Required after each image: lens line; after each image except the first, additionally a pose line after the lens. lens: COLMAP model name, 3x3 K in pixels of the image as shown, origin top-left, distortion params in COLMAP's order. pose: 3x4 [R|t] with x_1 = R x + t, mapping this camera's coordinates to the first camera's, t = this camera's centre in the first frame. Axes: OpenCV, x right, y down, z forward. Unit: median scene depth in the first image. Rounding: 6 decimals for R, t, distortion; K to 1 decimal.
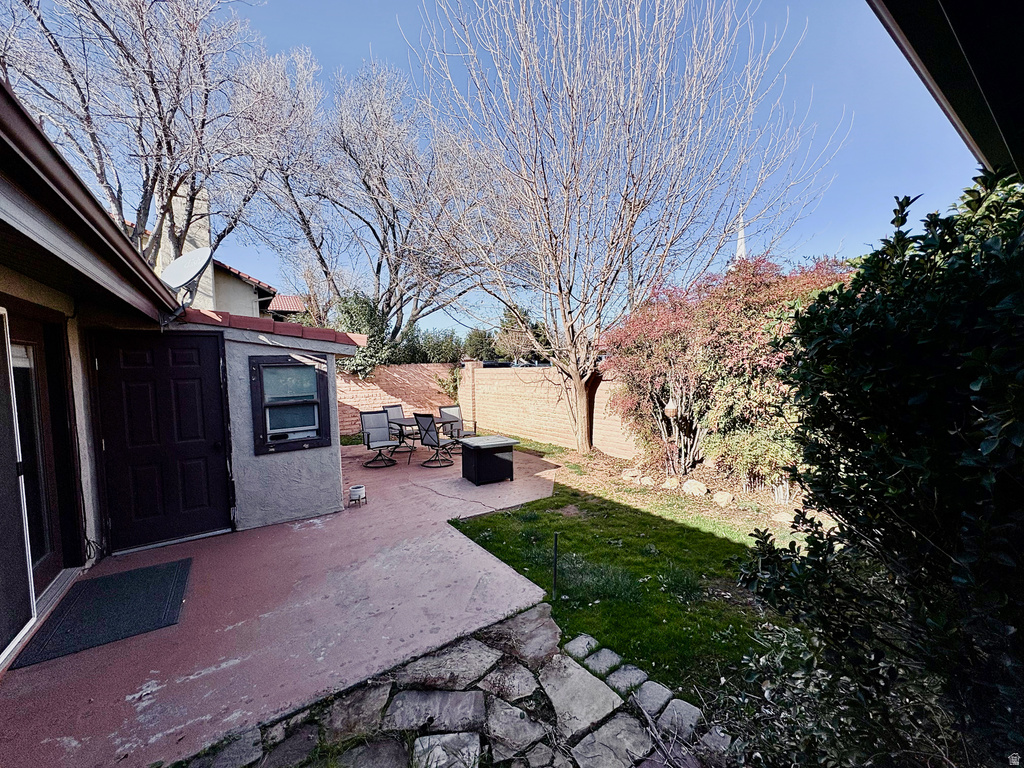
lens RADIAL K [[406.1, 0, 510.9], [0, 406.1, 386.0], [0, 0, 1]] dist [-0.008515, 0.000551]
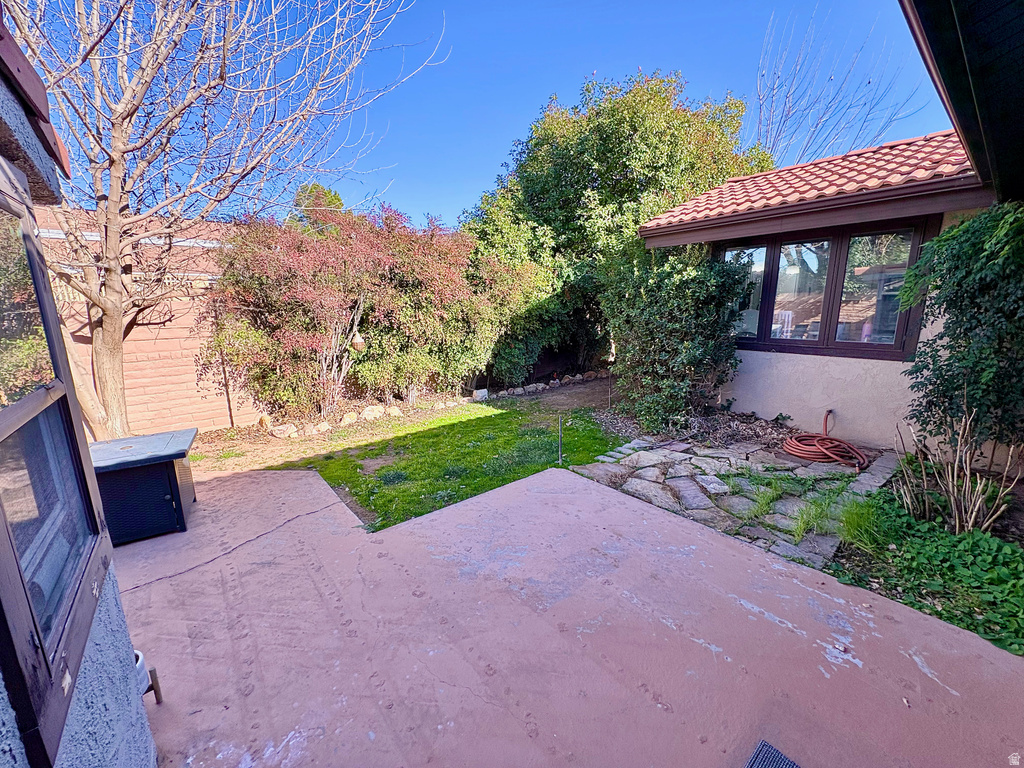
lens RADIAL K [[406.1, 0, 510.4], [0, 406.1, 385.9], [0, 0, 1]] dist [-0.008515, 0.000551]
pose [[-0.081090, -0.171652, 0.981815, -1.231291], [0.071203, 0.981544, 0.177486, 0.019440], [-0.994160, 0.084300, -0.067371, 1.317334]]
